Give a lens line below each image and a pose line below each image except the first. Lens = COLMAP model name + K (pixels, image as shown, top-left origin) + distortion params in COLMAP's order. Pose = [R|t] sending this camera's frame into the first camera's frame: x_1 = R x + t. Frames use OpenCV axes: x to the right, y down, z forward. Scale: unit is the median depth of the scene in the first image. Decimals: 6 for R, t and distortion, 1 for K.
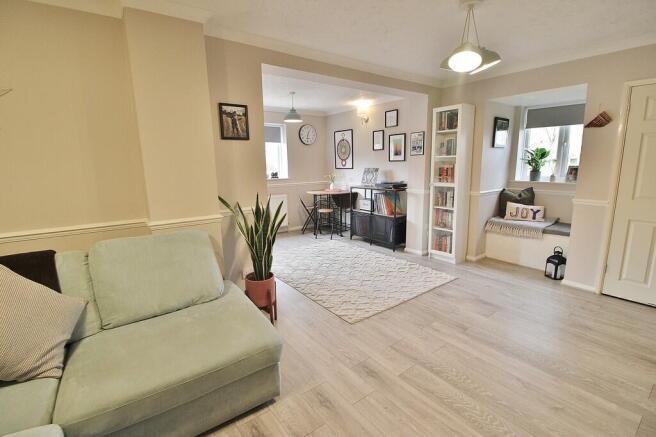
lens RADIAL K [[303.9, 0, 327.1], [0, 303.9, 217.9], [0, 0, 1]] dist [-0.012500, -0.002276]
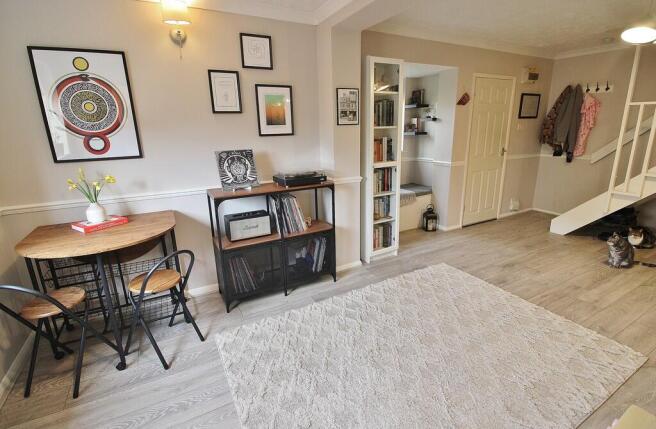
lens RADIAL K [[309.8, 0, 328.1], [0, 309.8, 212.6], [0, 0, 1]] dist [-0.012074, -0.001698]
pose [[0.136672, -0.251234, 0.958229, -0.354283], [0.194413, 0.955297, 0.222737, -0.167213], [-0.971352, 0.155850, 0.179405, 0.868093]]
